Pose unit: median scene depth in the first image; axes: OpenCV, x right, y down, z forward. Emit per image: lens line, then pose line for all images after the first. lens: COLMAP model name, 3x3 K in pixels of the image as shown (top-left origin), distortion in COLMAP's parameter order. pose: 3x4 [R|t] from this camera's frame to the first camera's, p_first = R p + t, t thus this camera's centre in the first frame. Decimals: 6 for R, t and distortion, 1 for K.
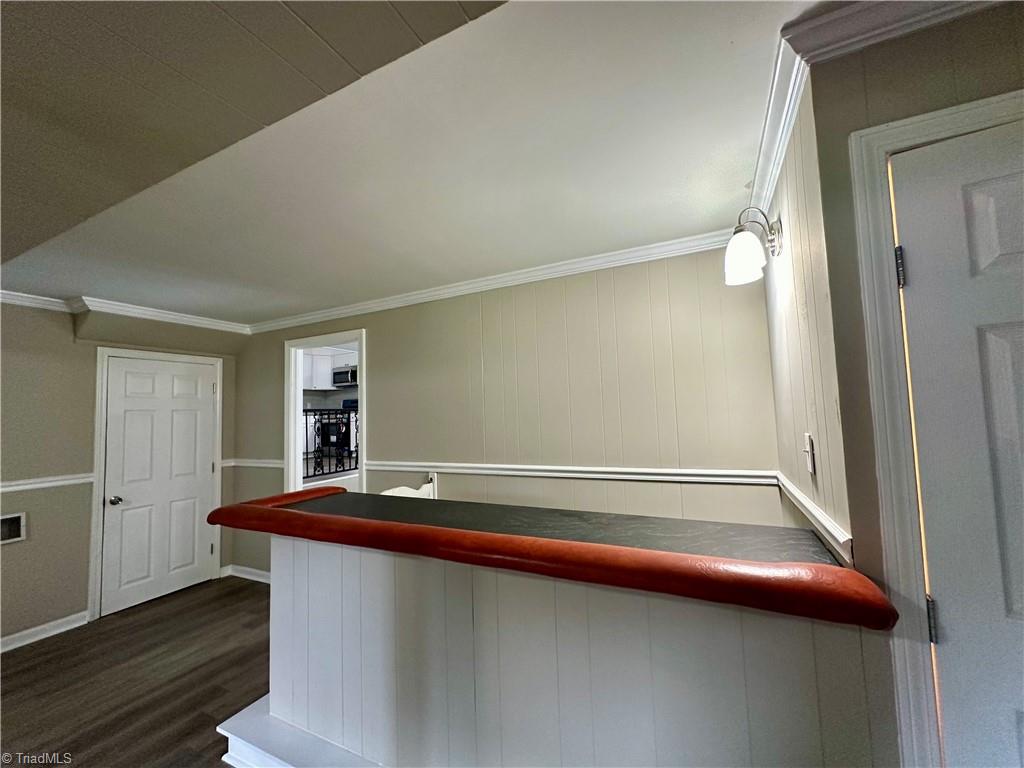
lens RADIAL K [[411.0, 0, 509.6], [0, 411.0, 384.7], [0, 0, 1]] dist [-0.000407, 0.000648]
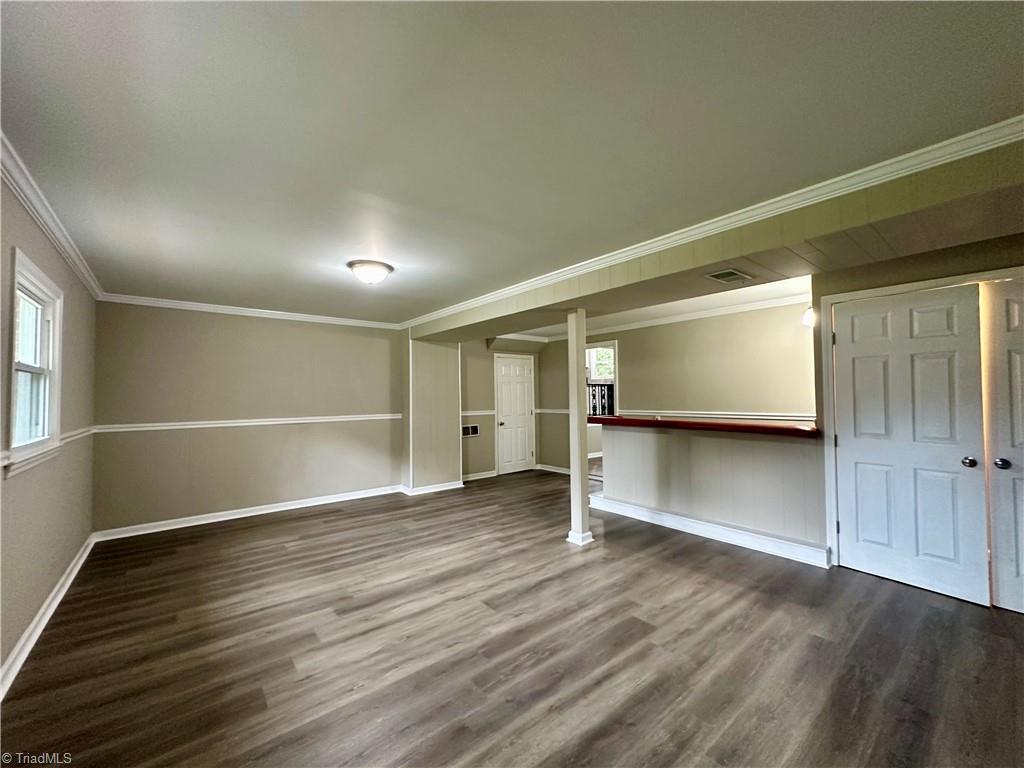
lens RADIAL K [[411.0, 0, 509.6], [0, 411.0, 384.7], [0, 0, 1]] dist [-0.000407, 0.000648]
pose [[0.908187, 0.011136, -0.418416, -0.012708], [0.010452, 0.998731, 0.049269, -0.031020], [0.418434, -0.049118, 0.906918, -0.953152]]
